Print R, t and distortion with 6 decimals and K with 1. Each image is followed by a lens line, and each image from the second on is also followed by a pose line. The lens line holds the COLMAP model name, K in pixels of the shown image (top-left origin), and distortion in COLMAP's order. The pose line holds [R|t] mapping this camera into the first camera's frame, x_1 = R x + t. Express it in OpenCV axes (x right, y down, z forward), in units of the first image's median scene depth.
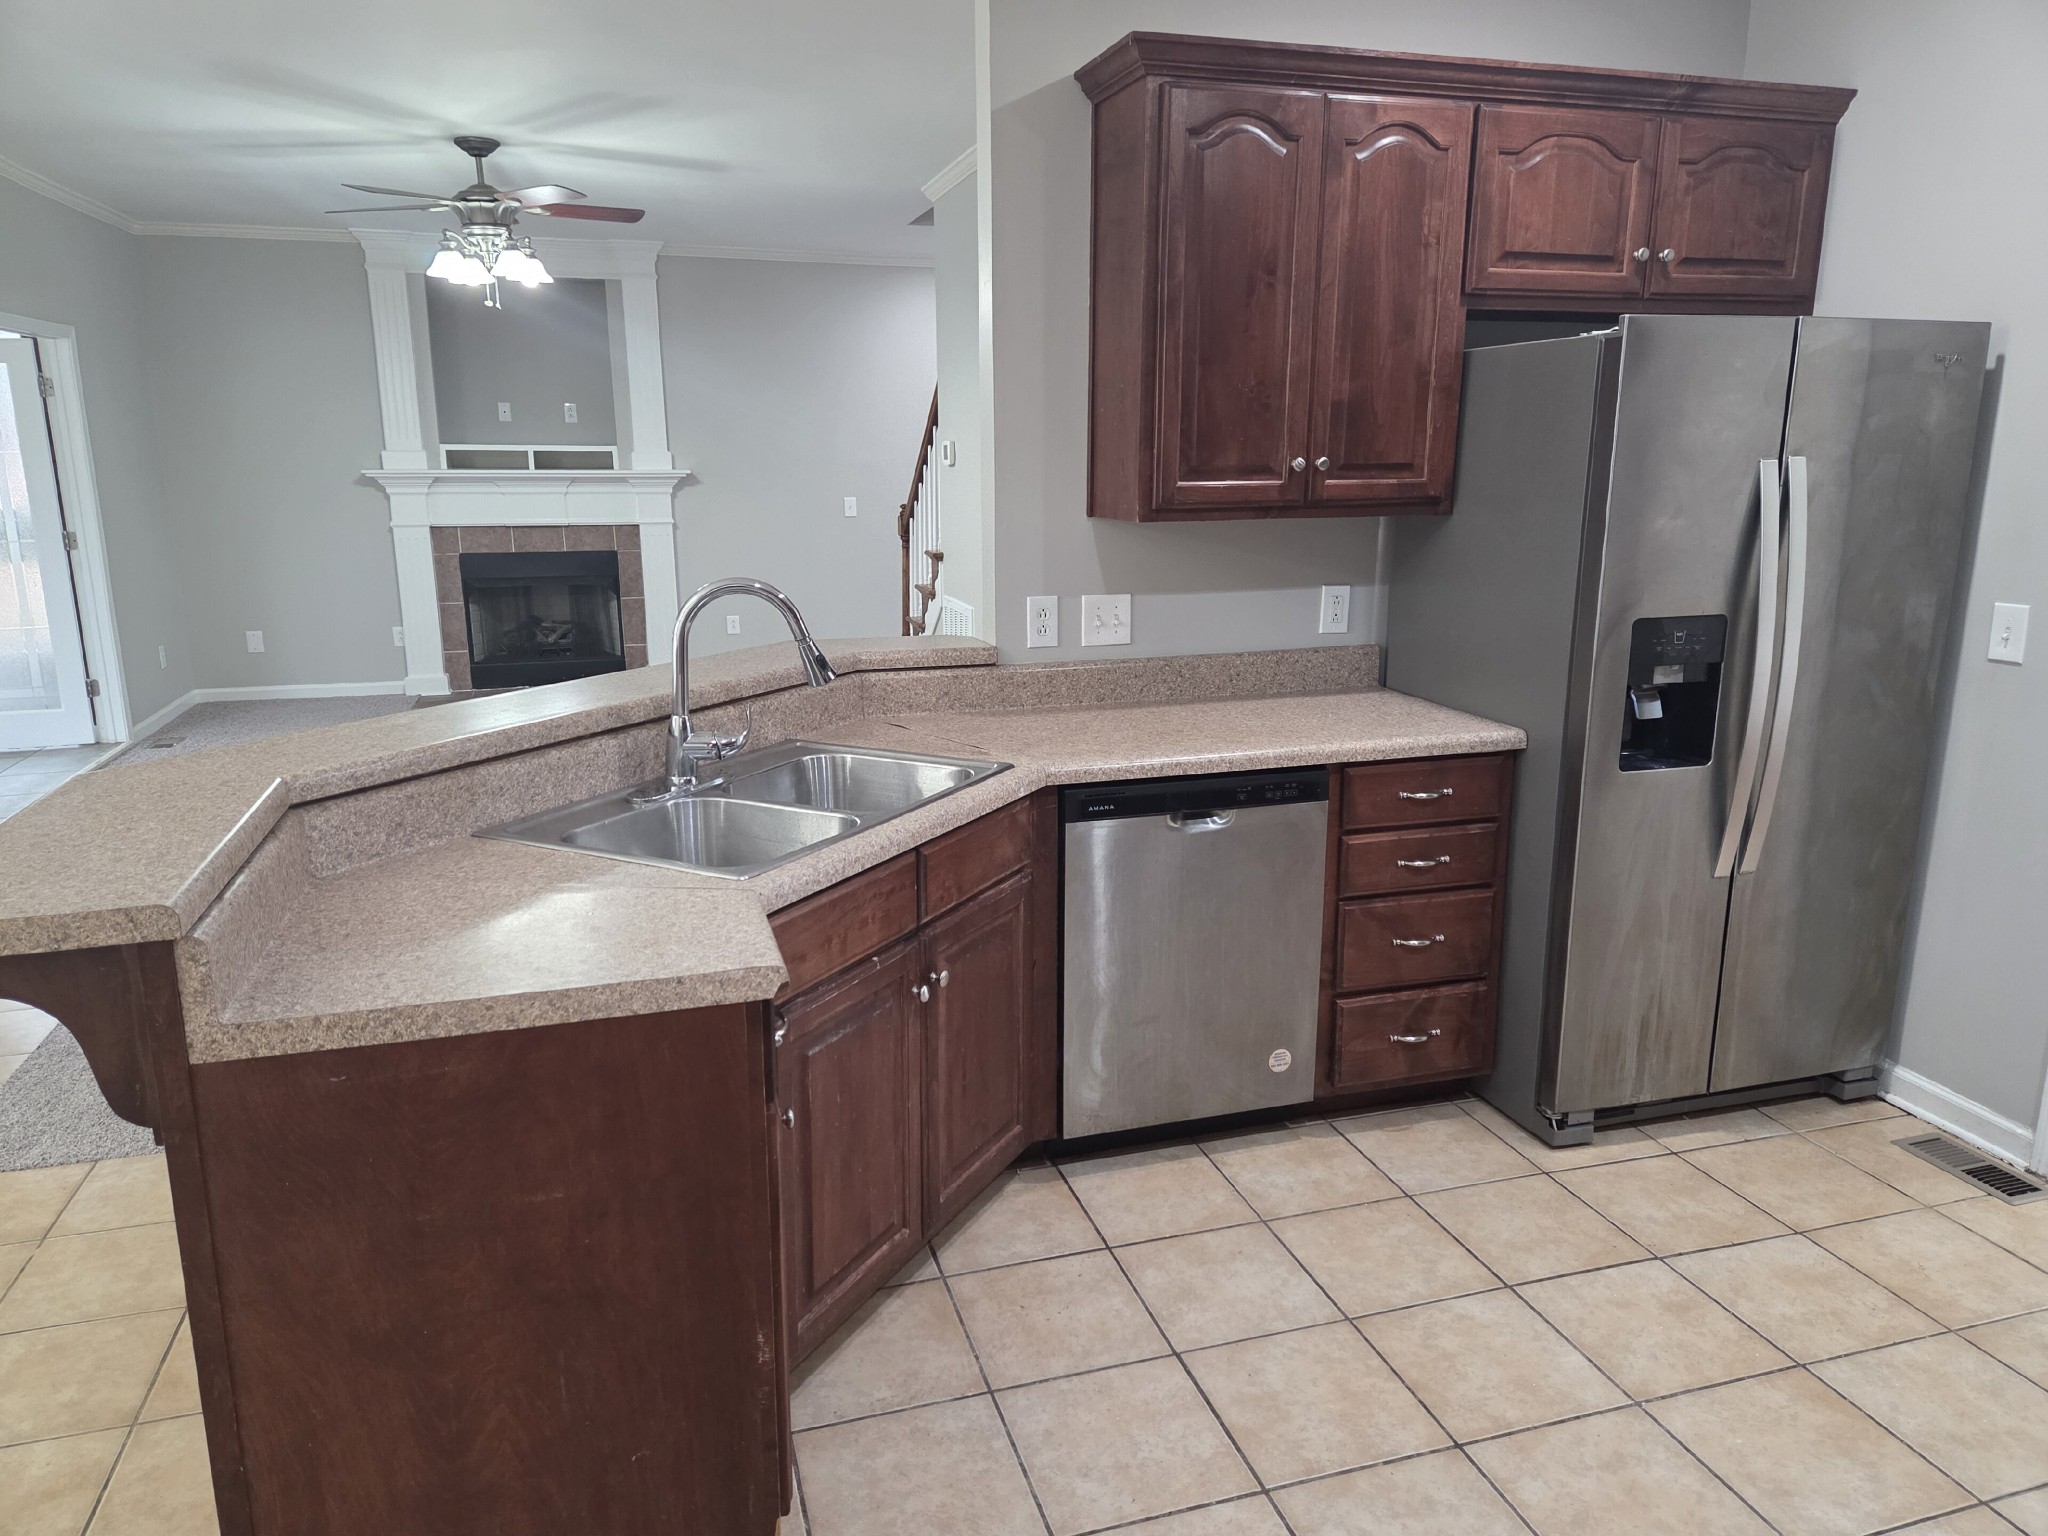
lens RADIAL K [[1382.7, 0, 1024.0], [0, 1382.7, 768.0], [0, 0, 1]] dist [0.003789, -0.005174]
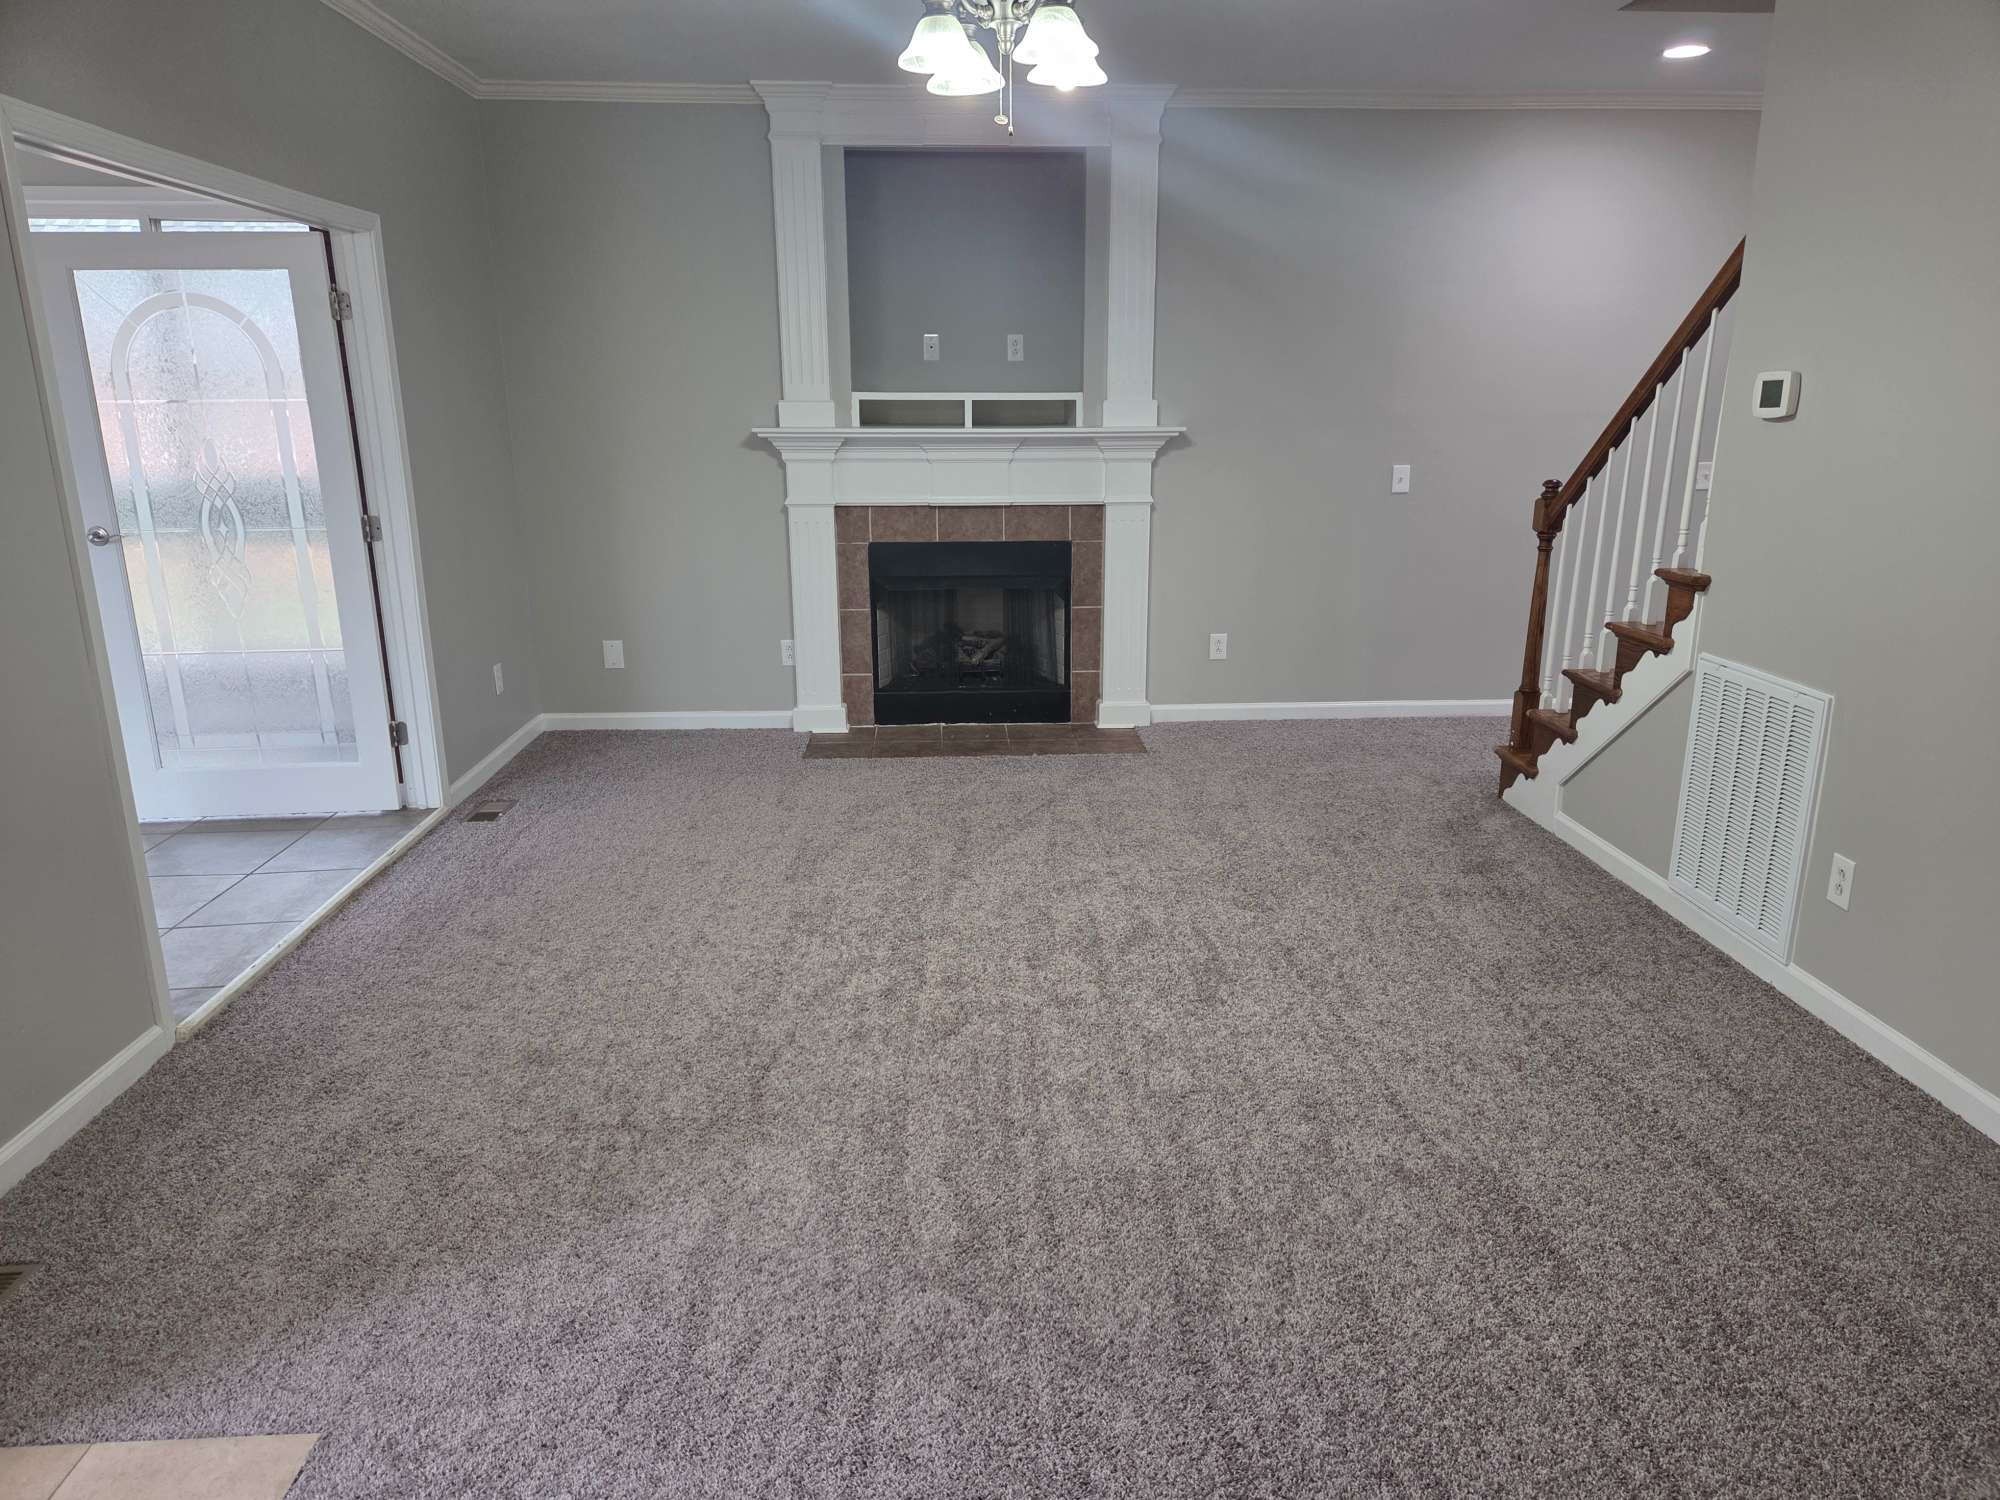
lens RADIAL K [[1329.6, 0, 963.4], [0, 1329.6, 774.5], [0, 0, 1]] dist [0.109265, -0.175510]
pose [[0.962641, 0.067931, -0.262123, -0.165501], [-0.055733, 0.997001, 0.053700, -0.073367], [0.264984, -0.037084, 0.963539, 0.324245]]
